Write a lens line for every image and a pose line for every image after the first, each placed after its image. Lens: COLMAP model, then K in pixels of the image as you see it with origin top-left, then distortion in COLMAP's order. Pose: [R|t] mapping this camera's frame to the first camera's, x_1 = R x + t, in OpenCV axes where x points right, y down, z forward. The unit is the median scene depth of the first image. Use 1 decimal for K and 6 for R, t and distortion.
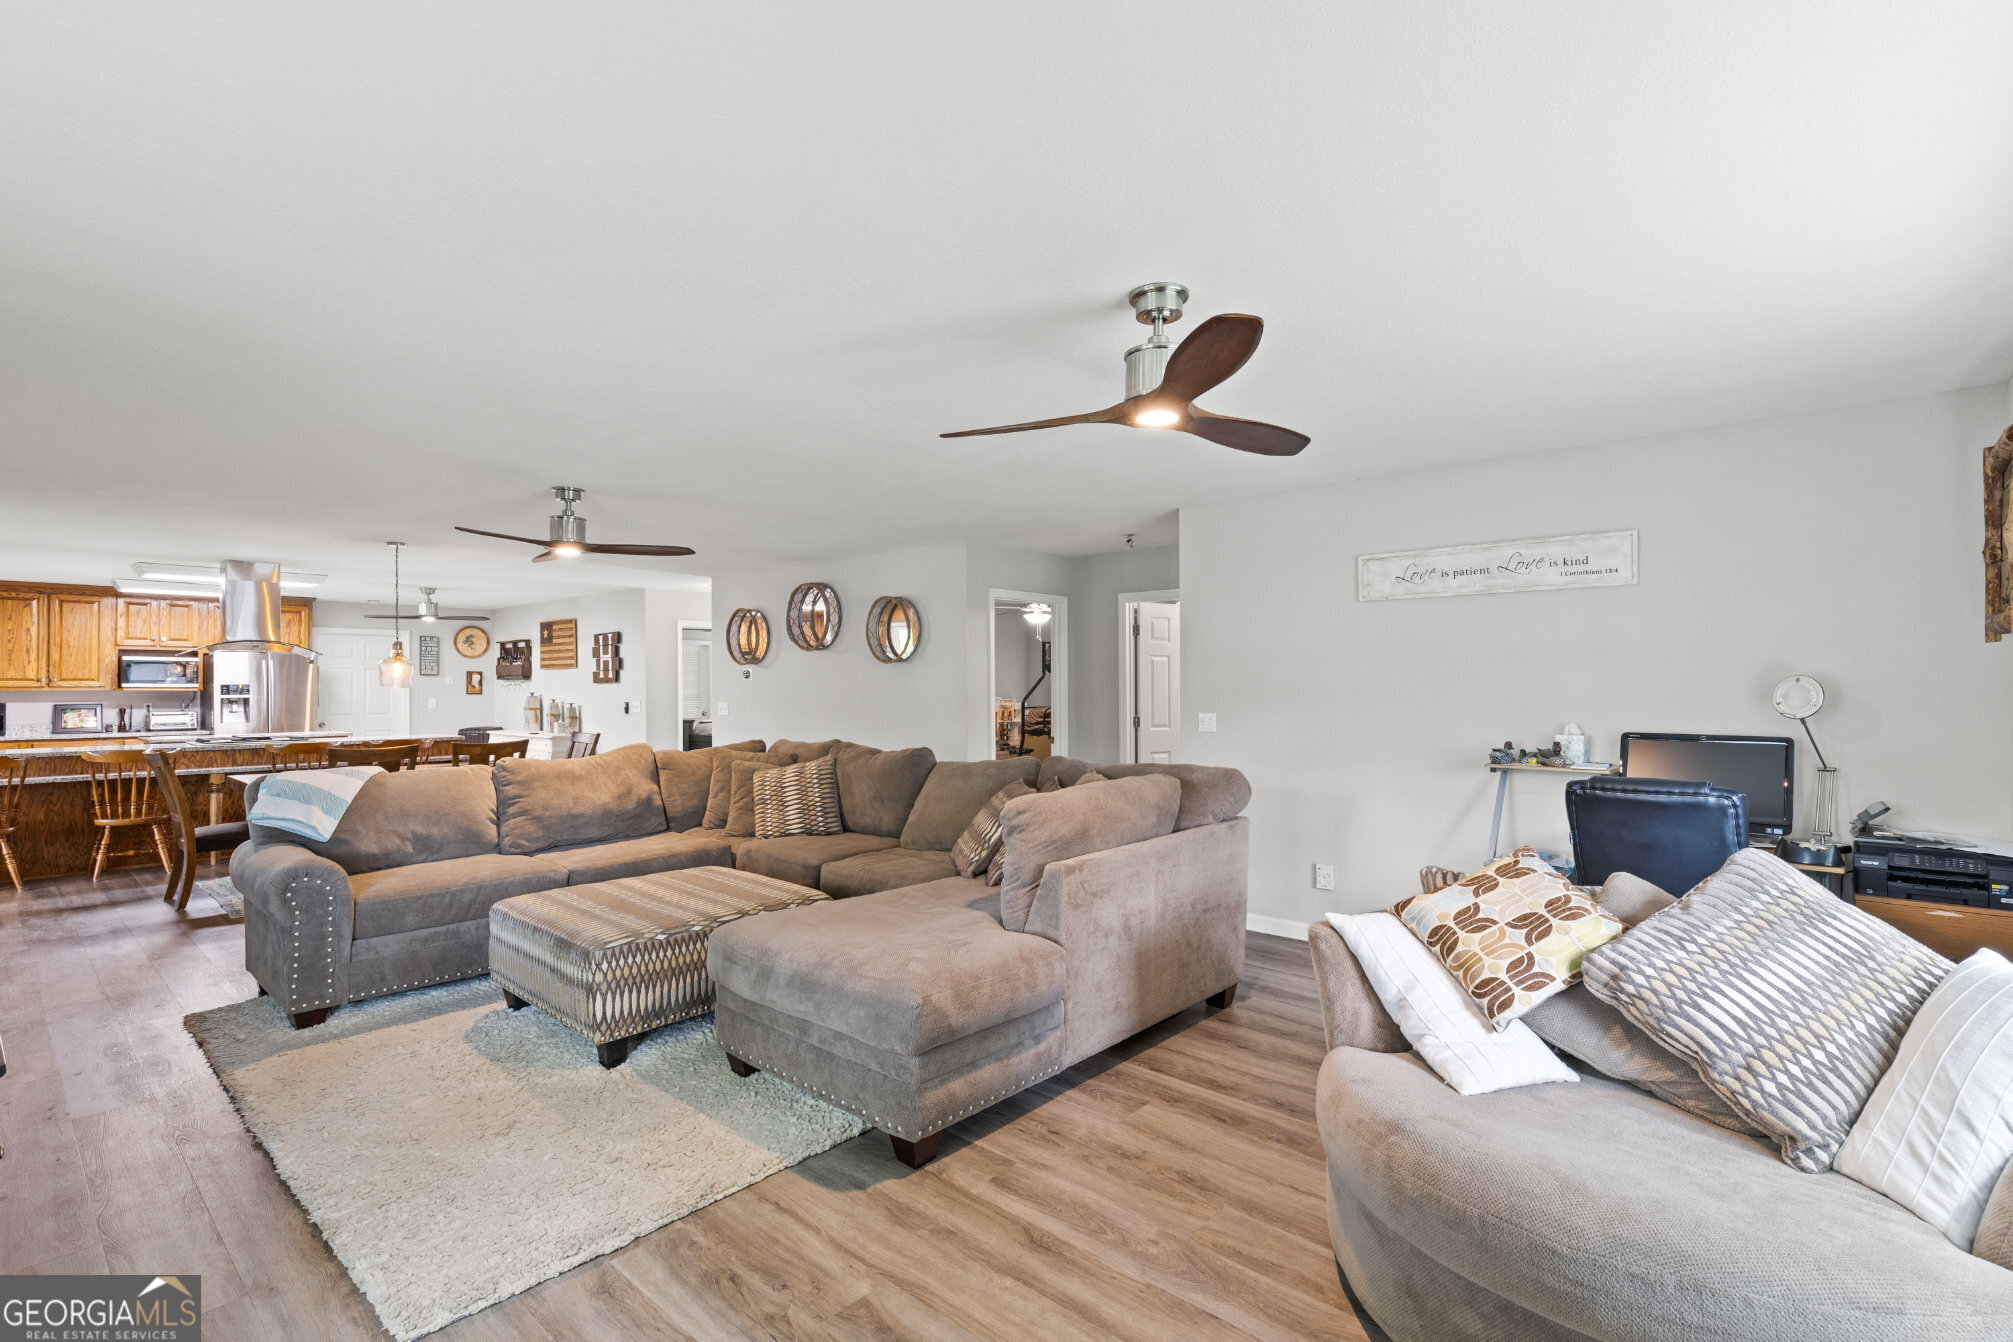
lens RADIAL K [[919.9, 0, 1006.0], [0, 919.9, 681.9], [0, 0, 1]] dist [0.008321, -0.001257]
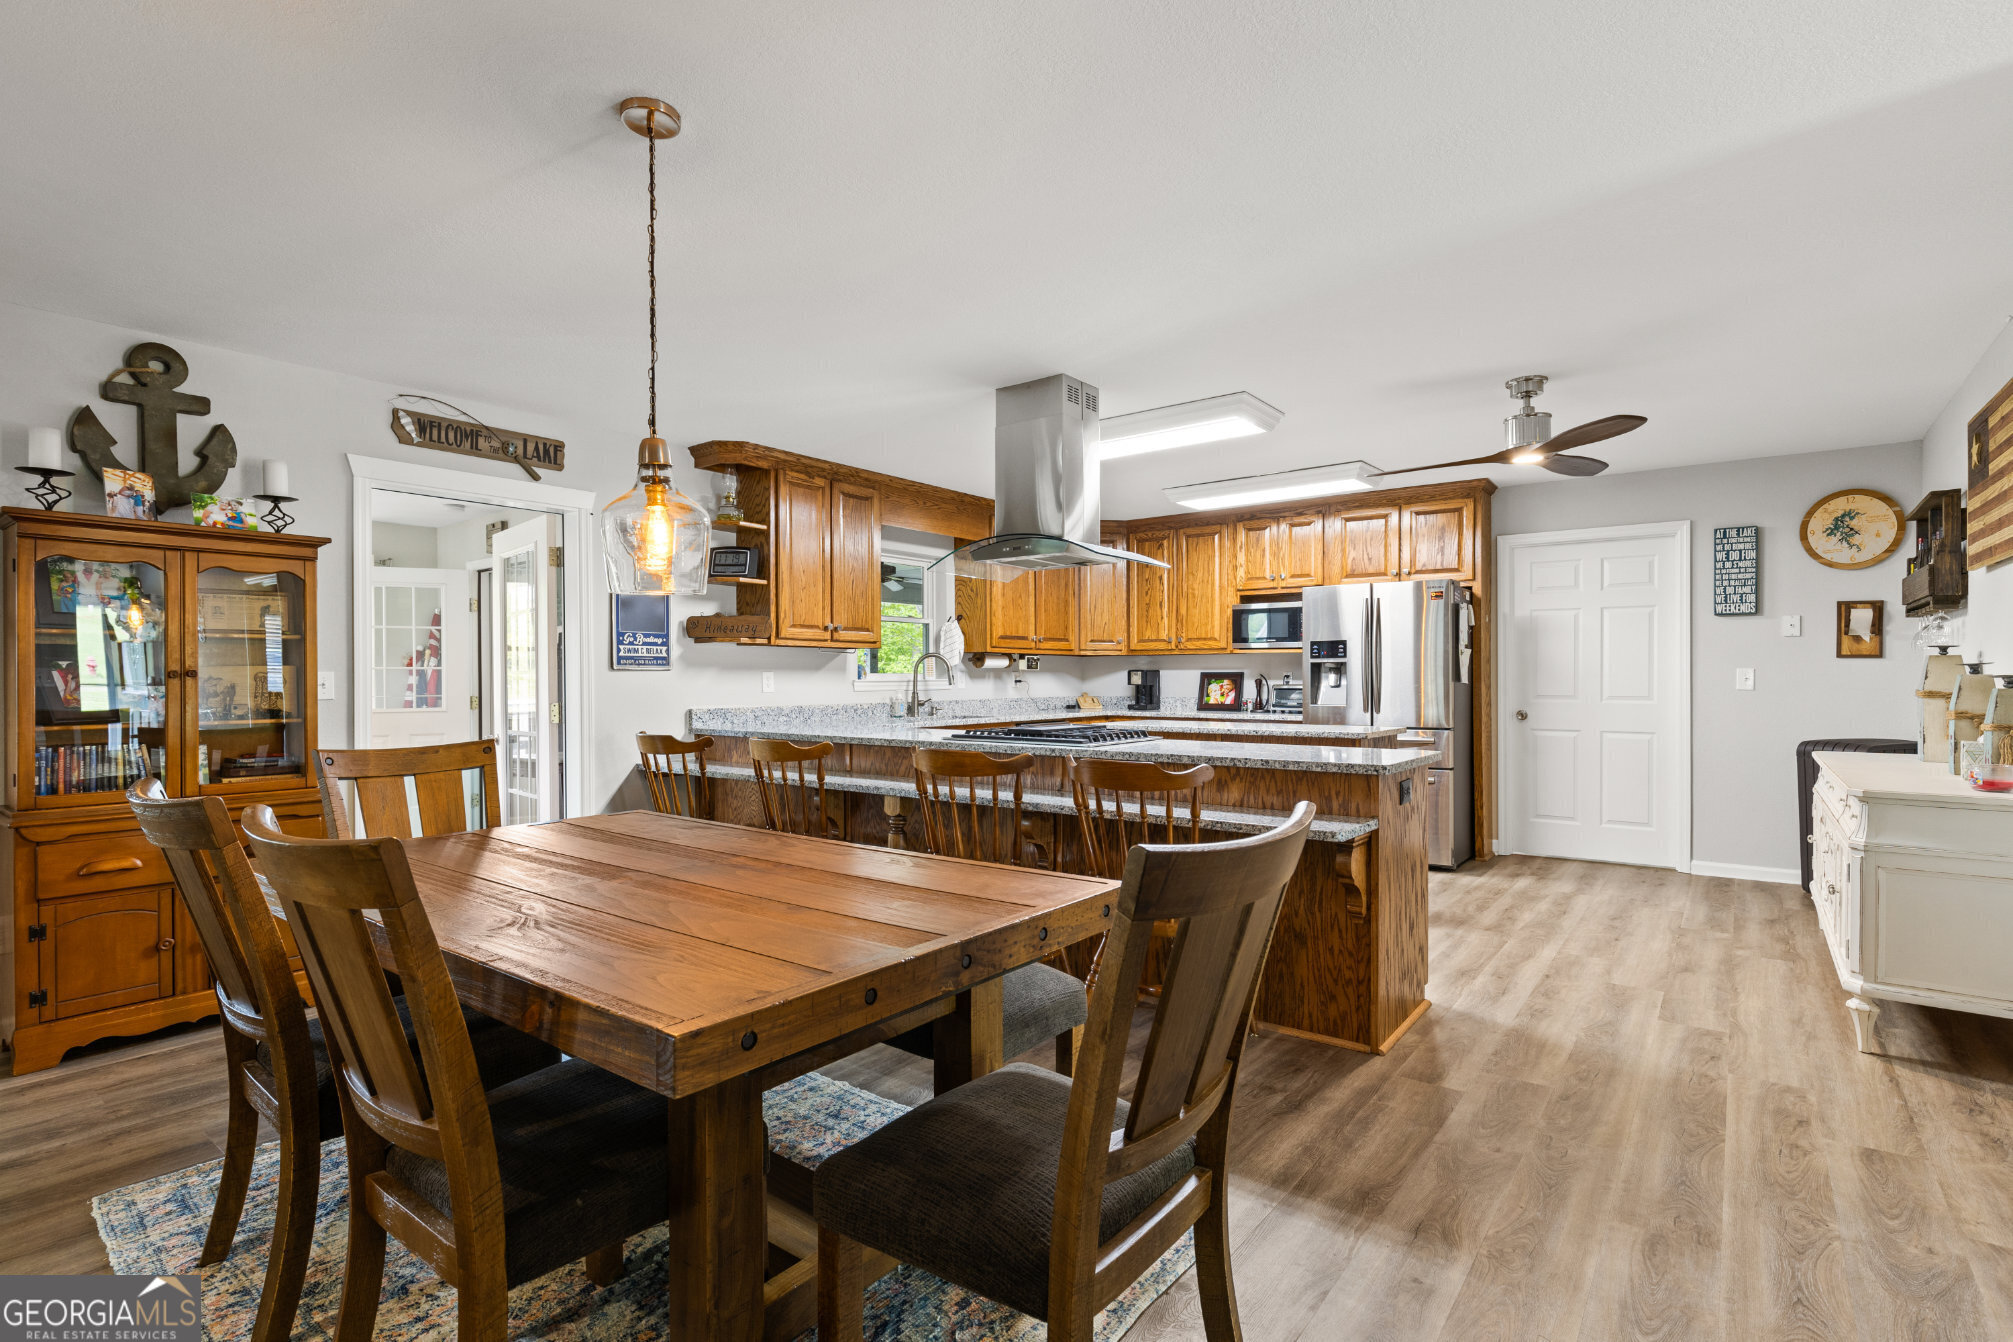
lens RADIAL K [[961.1, 0, 1003.4], [0, 961.1, 675.7], [0, 0, 1]] dist [-0.002324, -0.000083]
pose [[0.076434, 0.002179, -0.997072, -0.241557], [0.005523, 0.999981, 0.002608, 0.023750], [0.997059, -0.005706, 0.076420, 0.773725]]
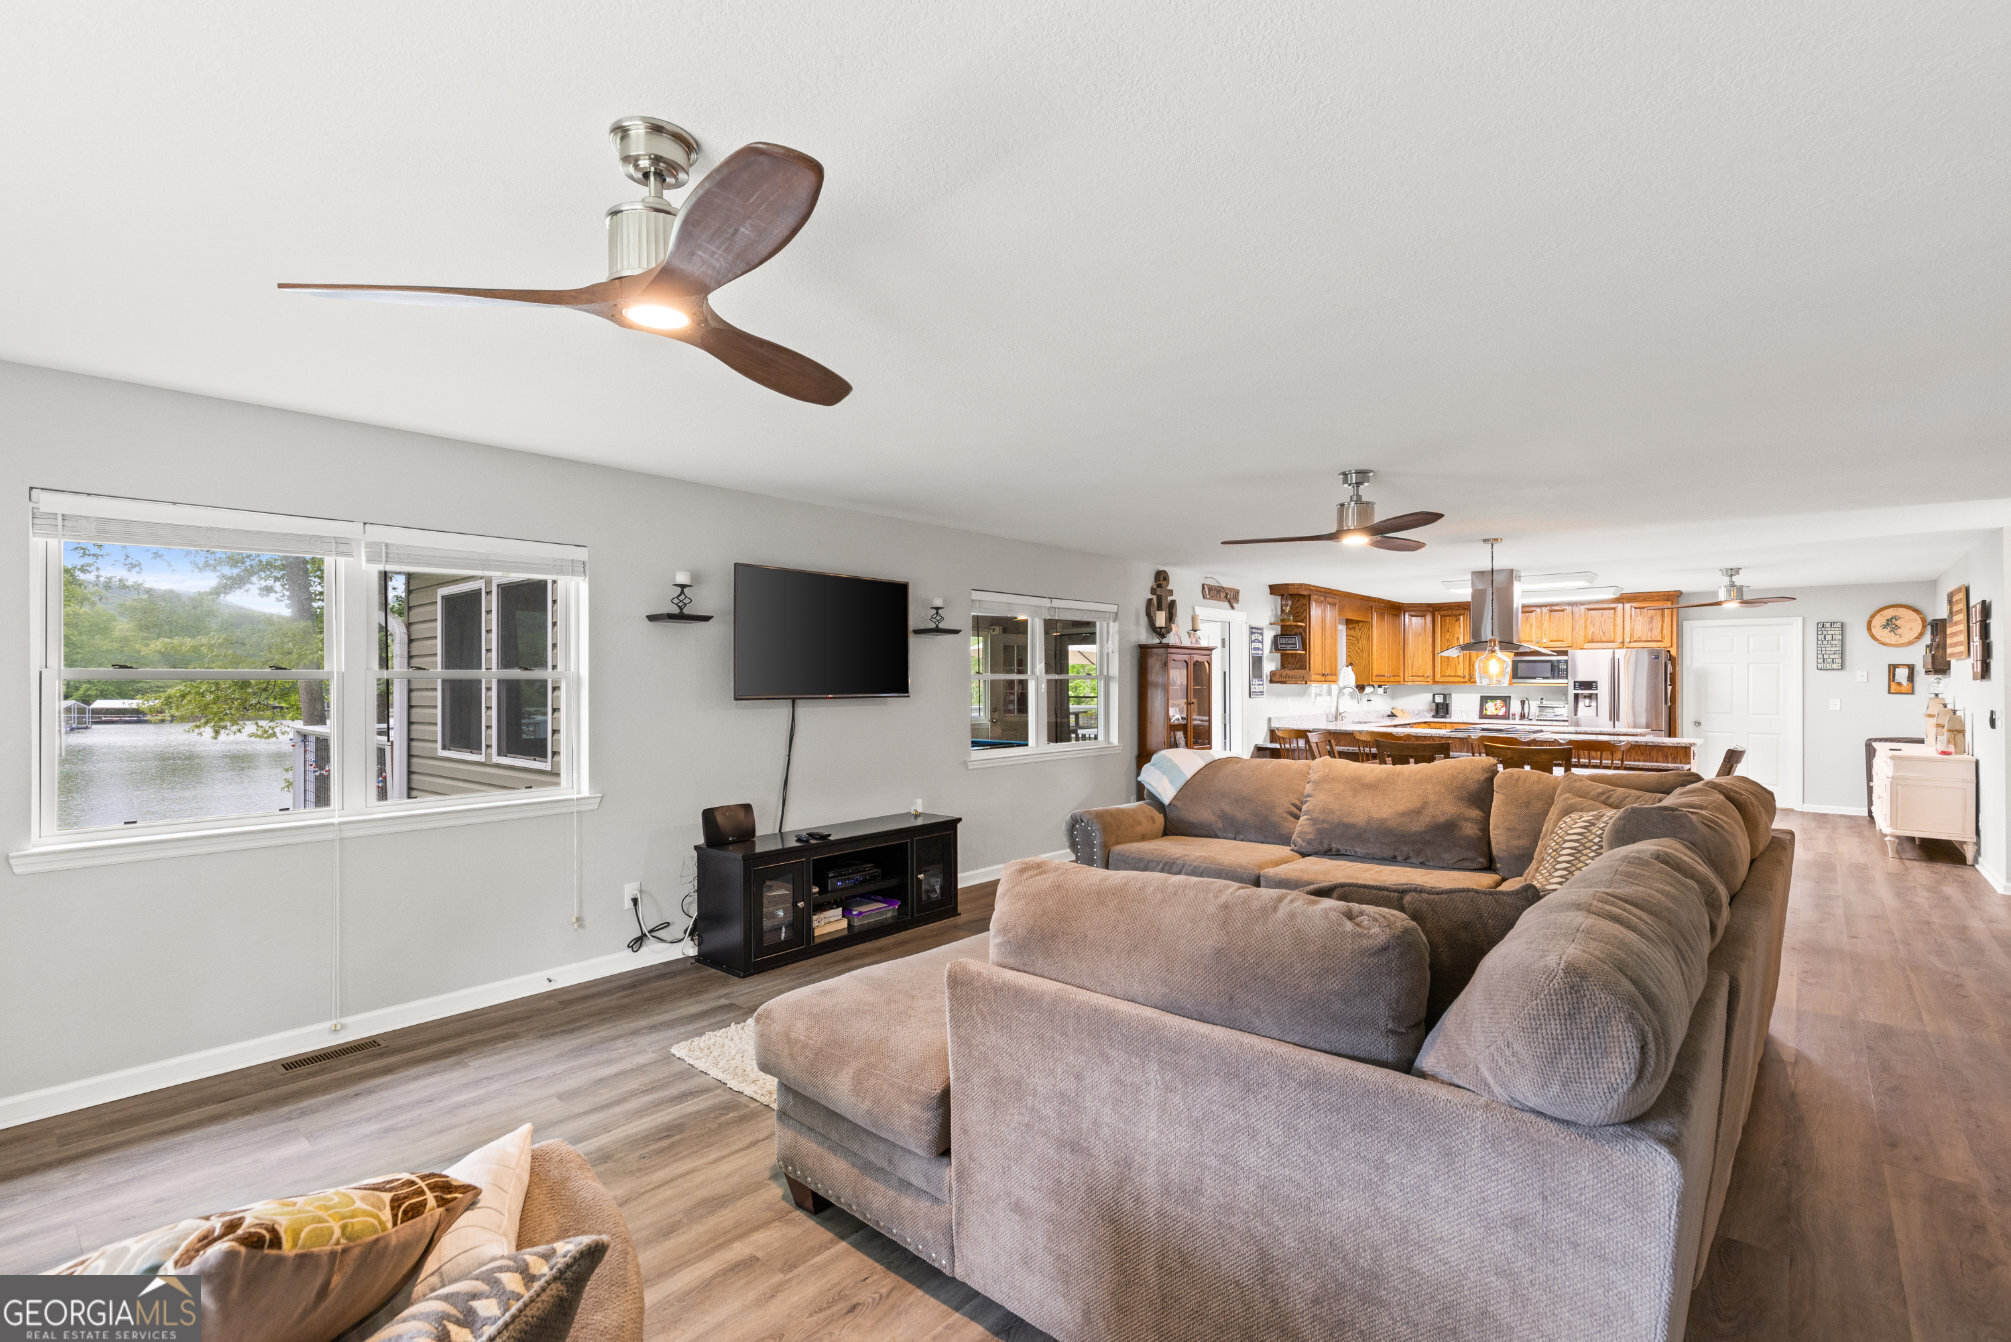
lens RADIAL K [[919.0, 0, 1003.0], [0, 919.0, 672.7], [0, 0, 1]] dist [0.008321, -0.001257]
pose [[0.013221, -0.005151, -0.999899, 0.229877], [0.001394, 0.999986, -0.005133, -0.001850], [0.999912, -0.001326, 0.013228, 0.326465]]
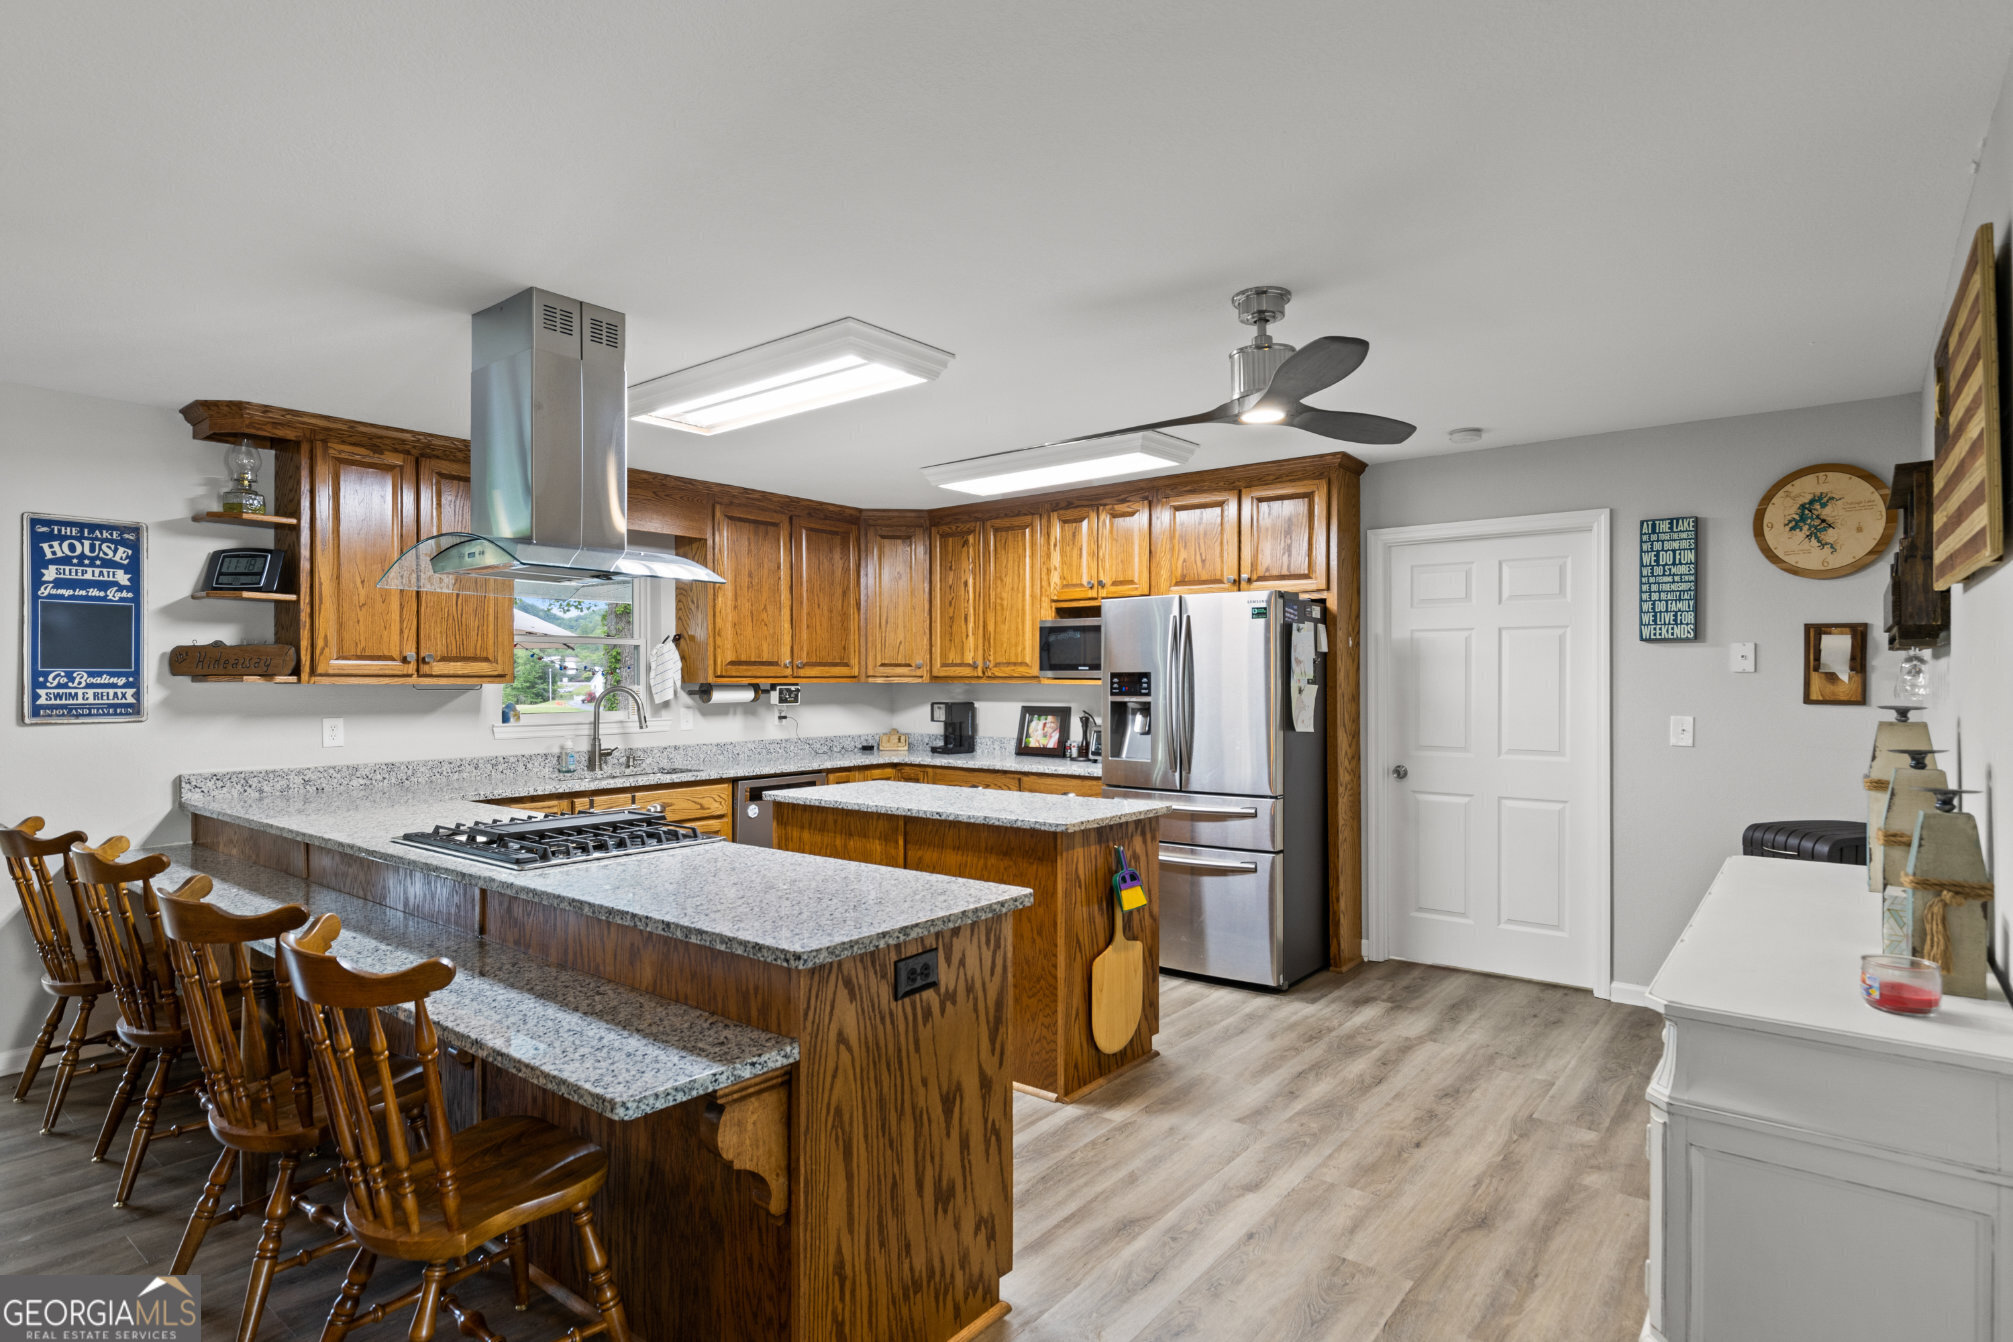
lens RADIAL K [[1053.3, 0, 1003.0], [0, 1053.3, 675.5], [0, 0, 1]] dist [0.000512, -0.001199]
pose [[0.059656, -0.000428, -0.998219, -0.349897], [0.004776, 0.999989, -0.000143, 0.004520], [0.998208, -0.004759, 0.059657, 0.946344]]
